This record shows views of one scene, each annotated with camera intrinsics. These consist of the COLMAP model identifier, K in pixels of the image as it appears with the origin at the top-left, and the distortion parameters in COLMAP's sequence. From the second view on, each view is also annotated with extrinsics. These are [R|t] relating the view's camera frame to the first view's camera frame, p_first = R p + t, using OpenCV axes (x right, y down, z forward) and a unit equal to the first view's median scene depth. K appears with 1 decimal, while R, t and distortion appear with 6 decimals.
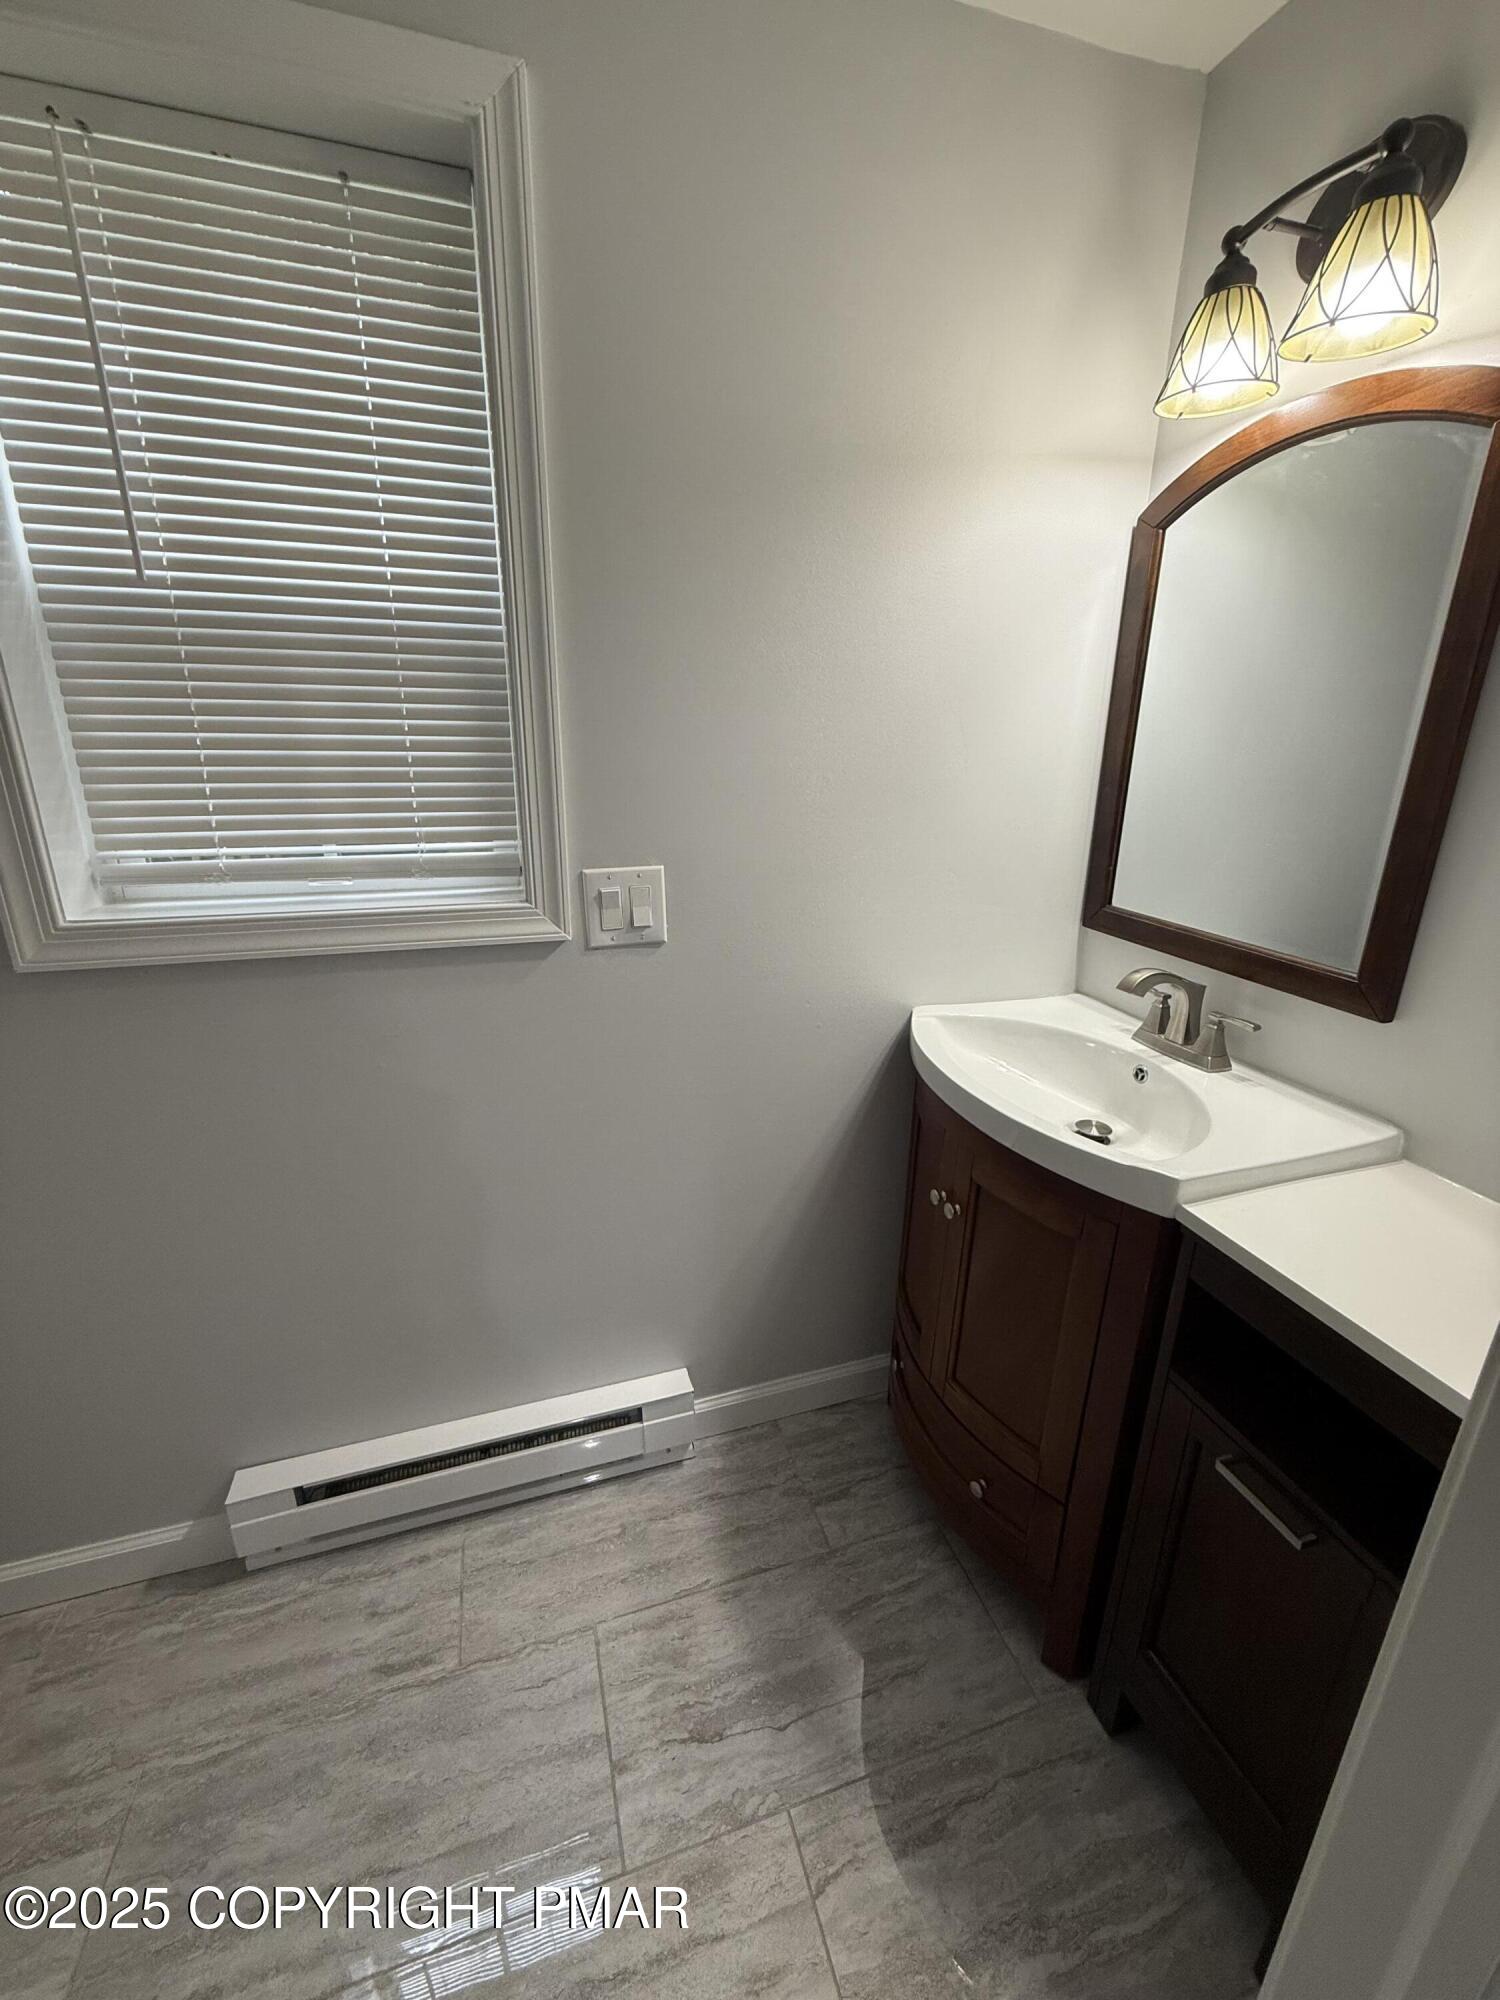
lens RADIAL K [[793.8, 0, 753.3], [0, 793.8, 994.7], [0, 0, 1]] dist [-0.002086, 0.000001]
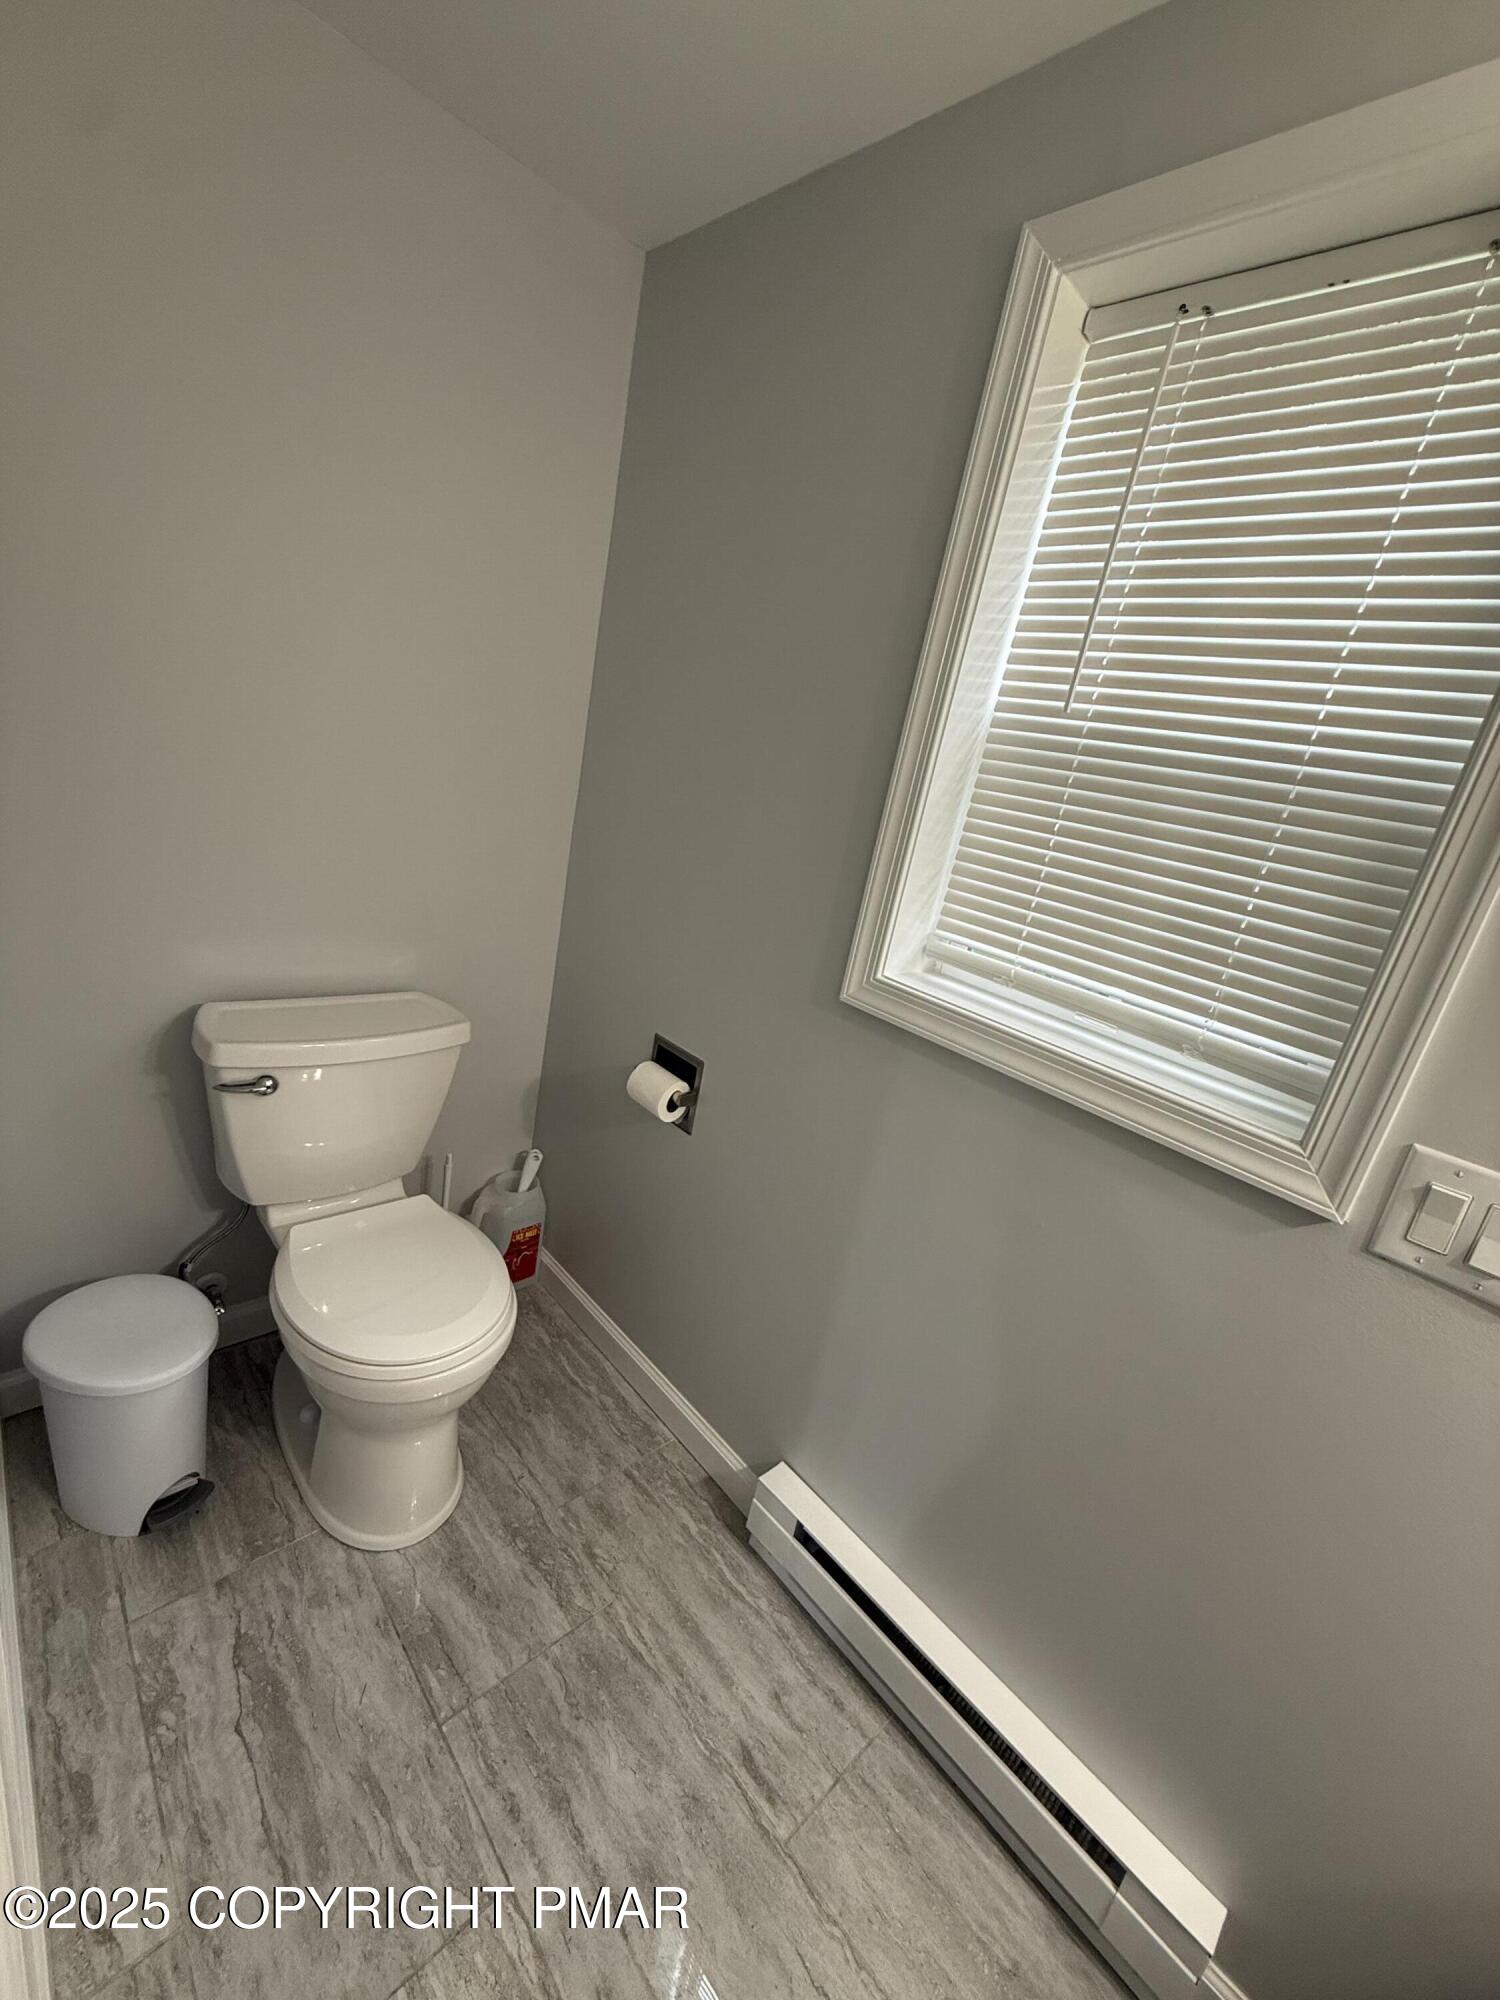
lens RADIAL K [[793.8, 0, 753.3], [0, 793.8, 994.7], [0, 0, 1]] dist [-0.002086, 0.000001]
pose [[0.432479, 0.323519, -0.841604, 0.058601], [-0.442230, 0.889538, 0.114694, -0.099305], [0.785744, 0.322580, 0.527777, 0.187062]]
